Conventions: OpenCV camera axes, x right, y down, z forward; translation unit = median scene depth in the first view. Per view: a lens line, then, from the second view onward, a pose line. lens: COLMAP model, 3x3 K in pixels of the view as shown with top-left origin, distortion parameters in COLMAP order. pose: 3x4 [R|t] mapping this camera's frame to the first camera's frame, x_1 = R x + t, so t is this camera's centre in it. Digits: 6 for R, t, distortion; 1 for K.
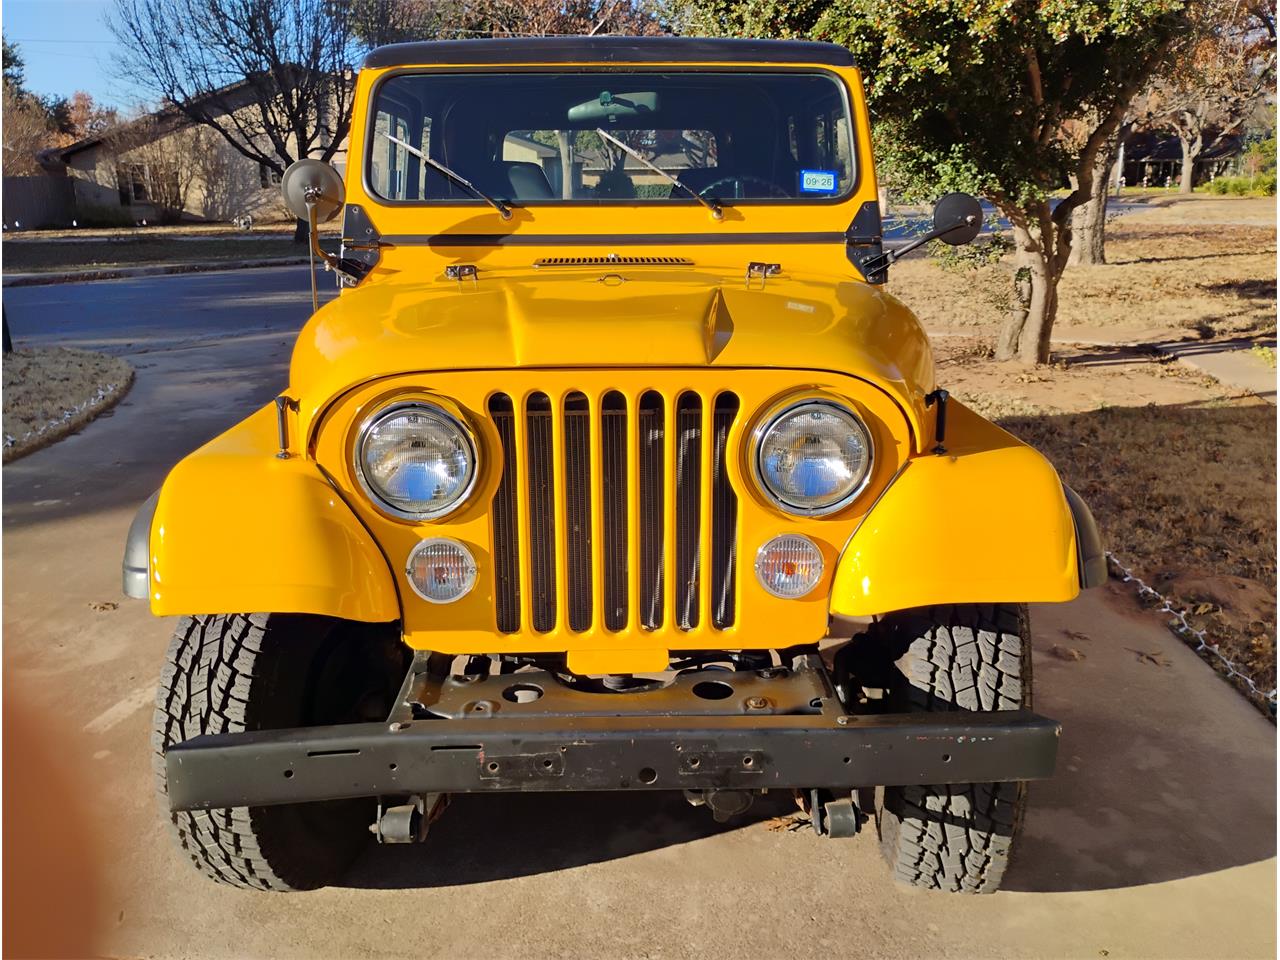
lens RADIAL K [[1054.9, 0, 635.7], [0, 1054.9, 487.0], [0, 0, 1]] dist [0.053538, -0.071822]
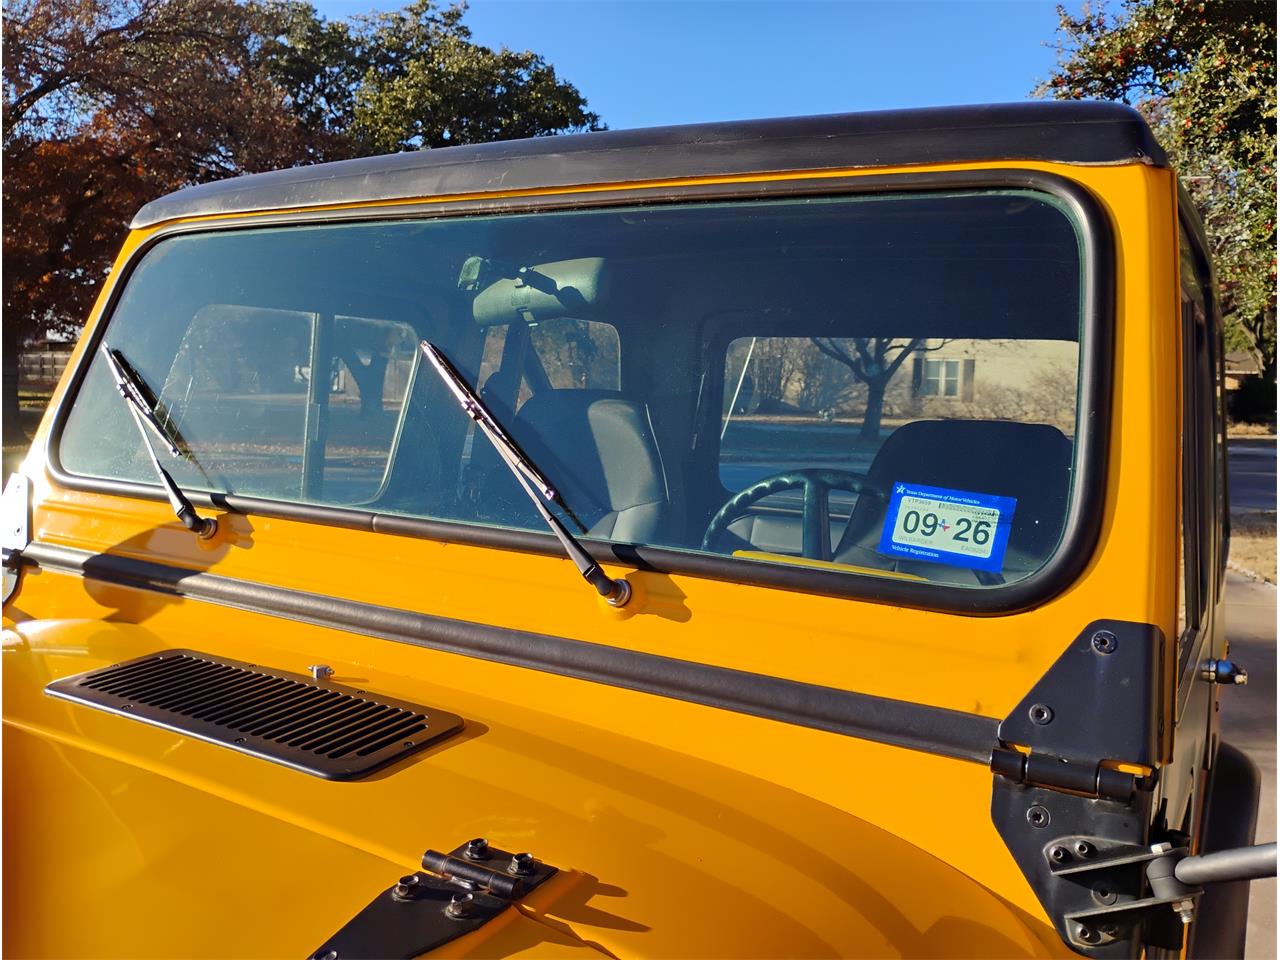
lens RADIAL K [[1054.9, 0, 639.2], [0, 1054.9, 473.4], [0, 0, 1]] dist [0.053538, -0.071822]
pose [[0.844965, 0.080149, -0.528782, 0.100103], [-0.177447, 0.974714, -0.135810, -0.096717], [0.504527, 0.208586, 0.837821, 0.276299]]
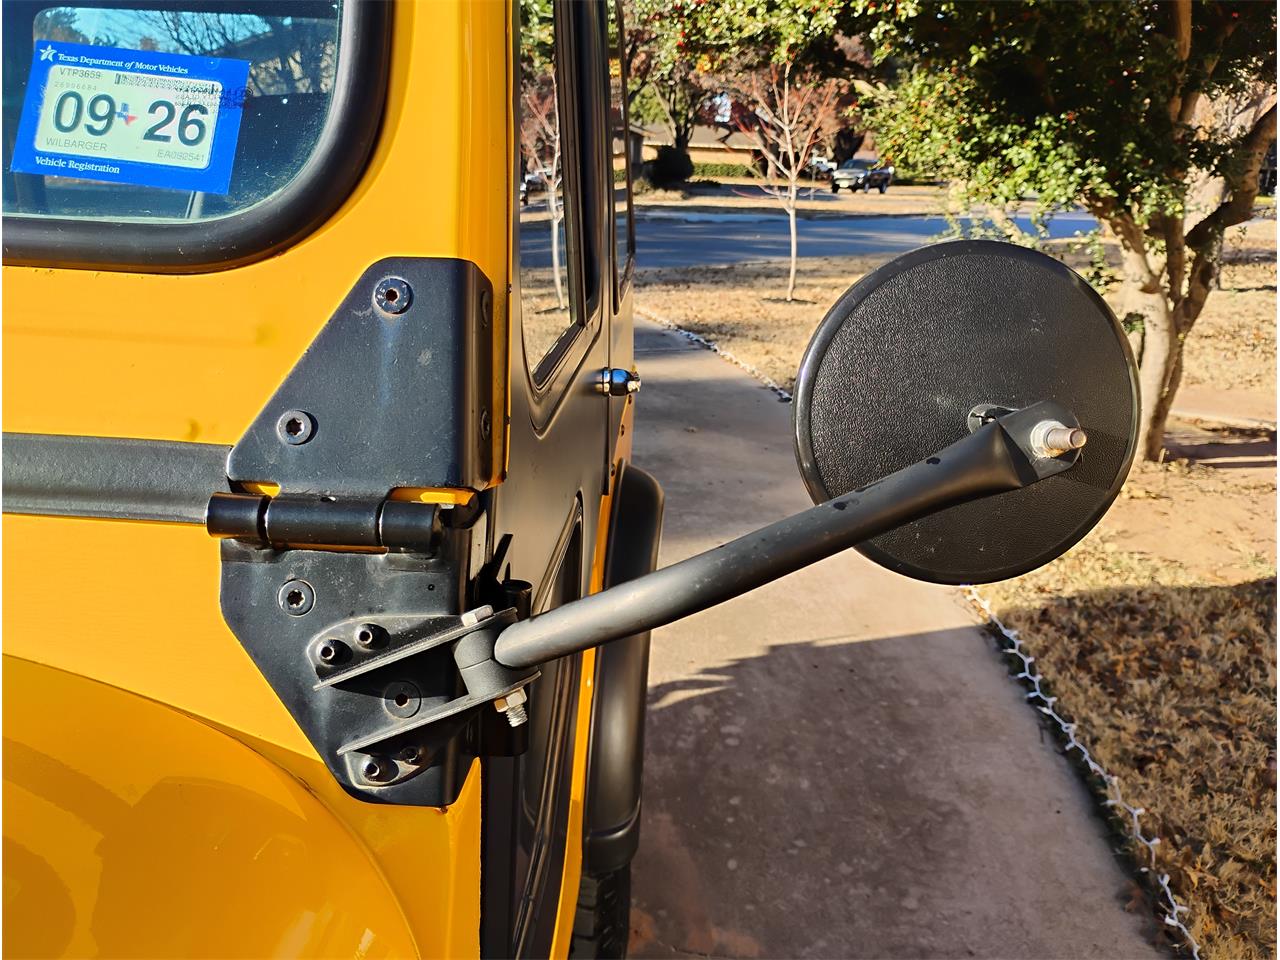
lens RADIAL K [[1054.9, 0, 630.2], [0, 1054.9, 491.8], [0, 0, 1]] dist [0.053538, -0.071822]
pose [[0.995651, 0.073334, -0.057461, 0.102838], [-0.071895, 0.997054, 0.026720, -0.094182], [0.059252, -0.022472, 0.997990, 0.329053]]
